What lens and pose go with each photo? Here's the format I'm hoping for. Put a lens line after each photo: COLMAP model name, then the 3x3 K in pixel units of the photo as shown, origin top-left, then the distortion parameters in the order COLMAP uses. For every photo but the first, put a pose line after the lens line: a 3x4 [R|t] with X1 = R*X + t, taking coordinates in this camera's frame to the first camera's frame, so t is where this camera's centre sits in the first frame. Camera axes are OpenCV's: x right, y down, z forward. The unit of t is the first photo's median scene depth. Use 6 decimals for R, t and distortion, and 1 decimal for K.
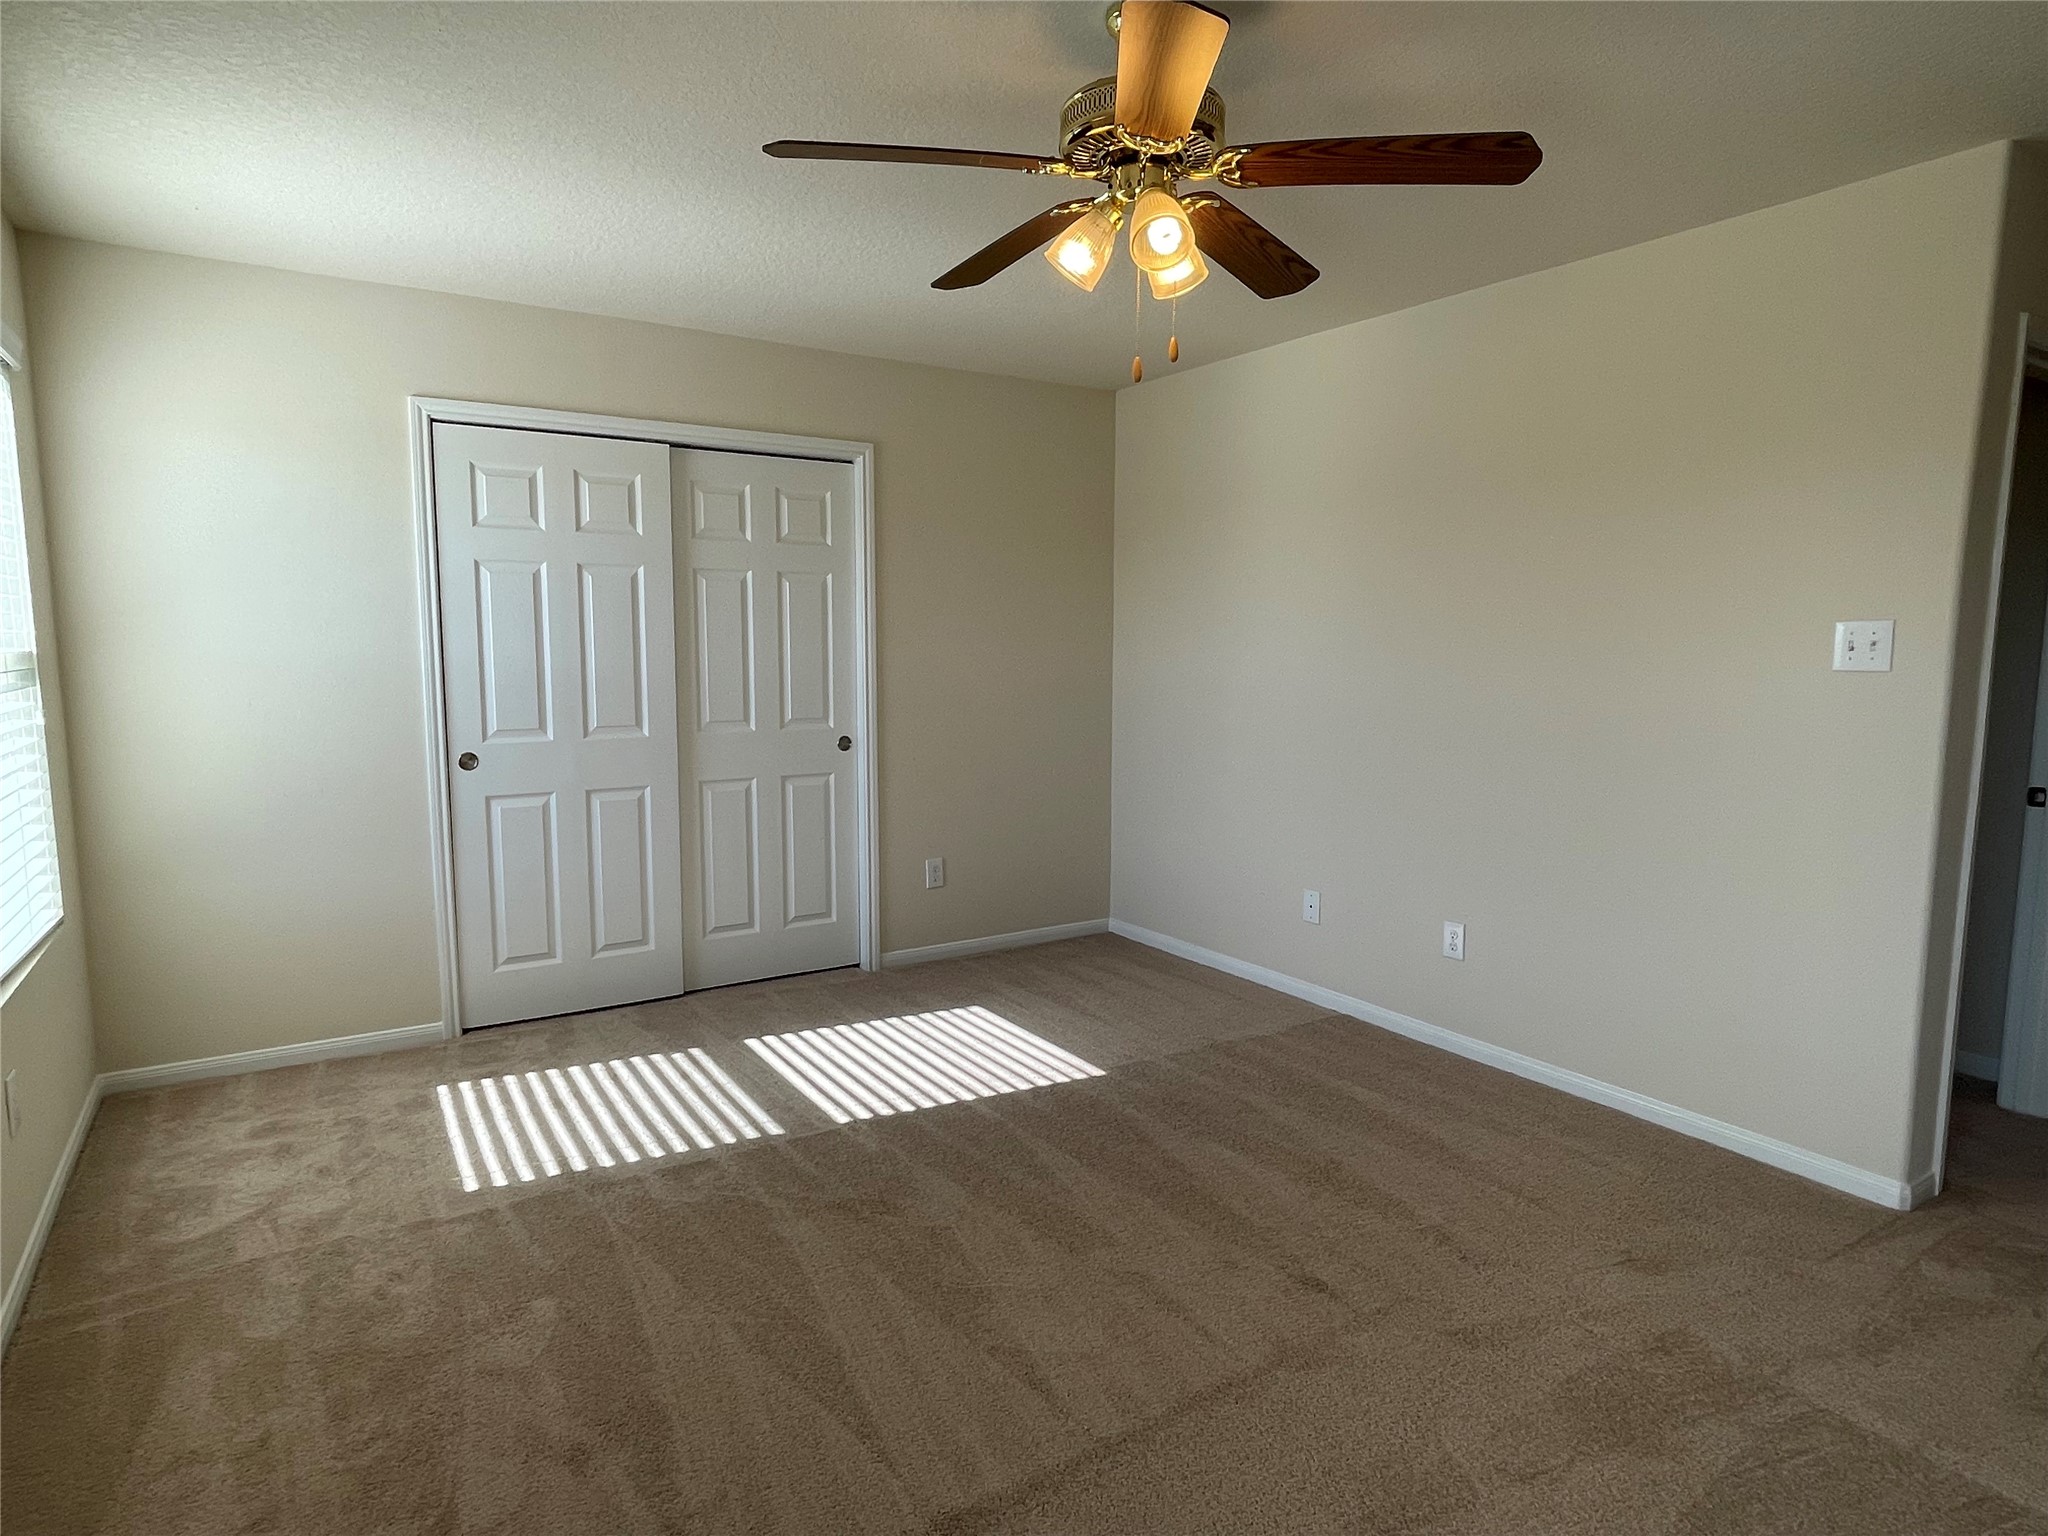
lens RADIAL K [[1145.6, 0, 1024.0], [0, 1145.6, 768.0], [0, 0, 1]] dist [0.000286, -0.001517]
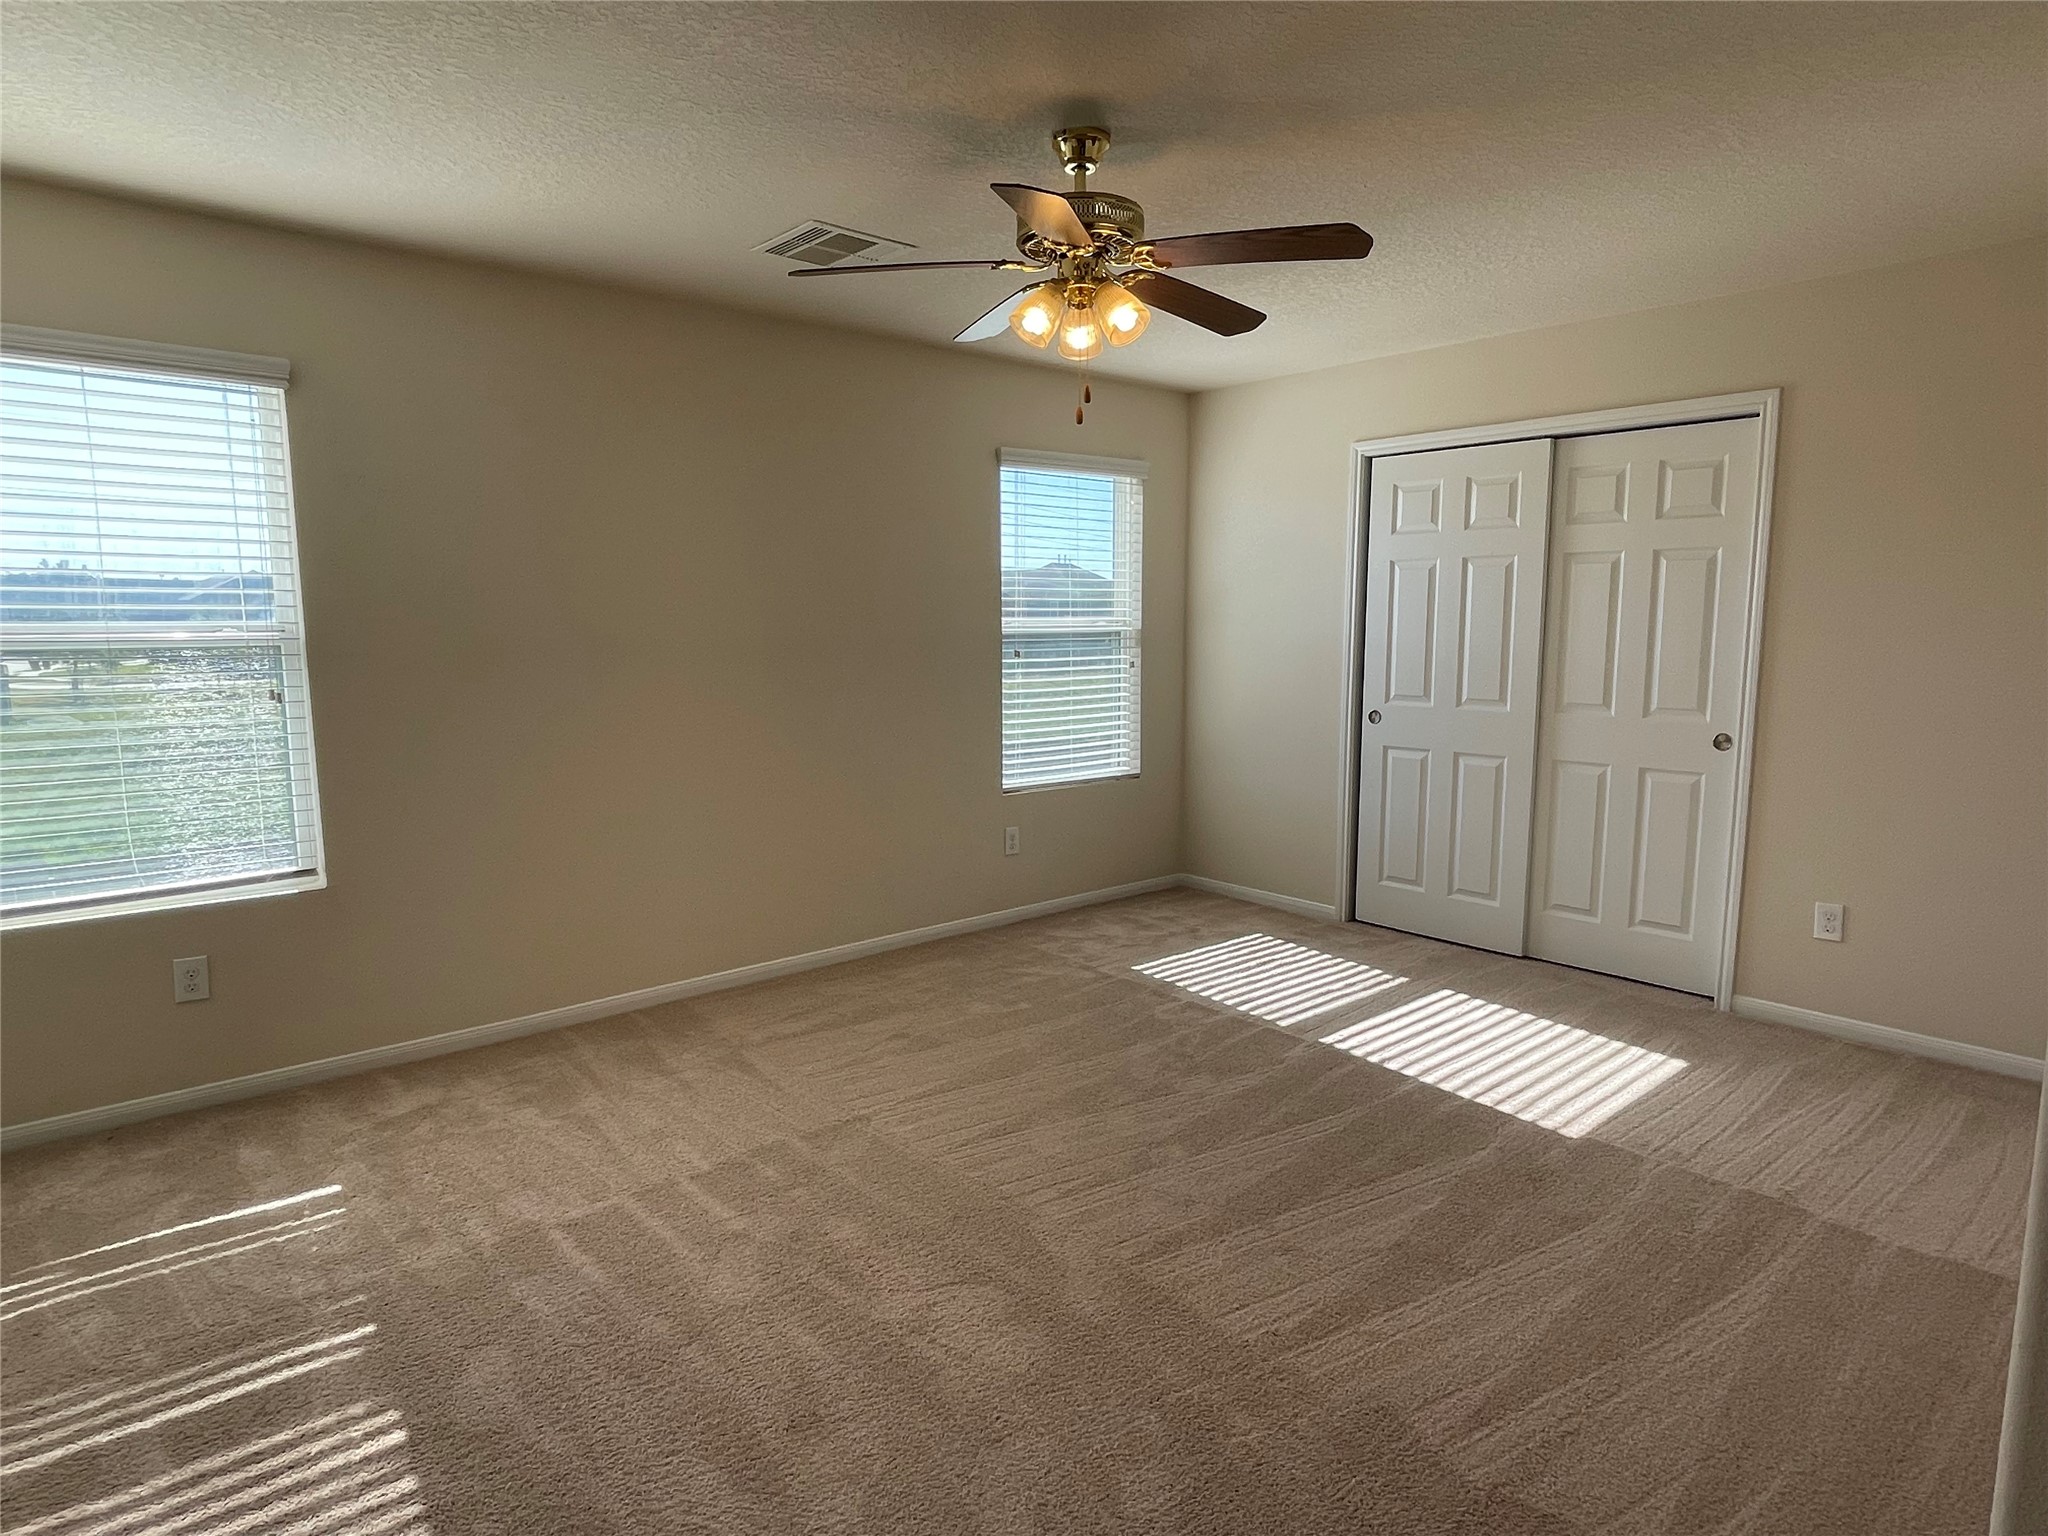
lens RADIAL K [[1162.1, 0, 1024.0], [0, 1162.1, 768.0], [0, 0, 1]] dist [0.001965, 0.000741]
pose [[0.158735, 0.127529, -0.979050, 0.782450], [-0.107080, 0.987997, 0.111333, -0.054614], [0.981497, 0.087164, 0.170485, 0.409874]]
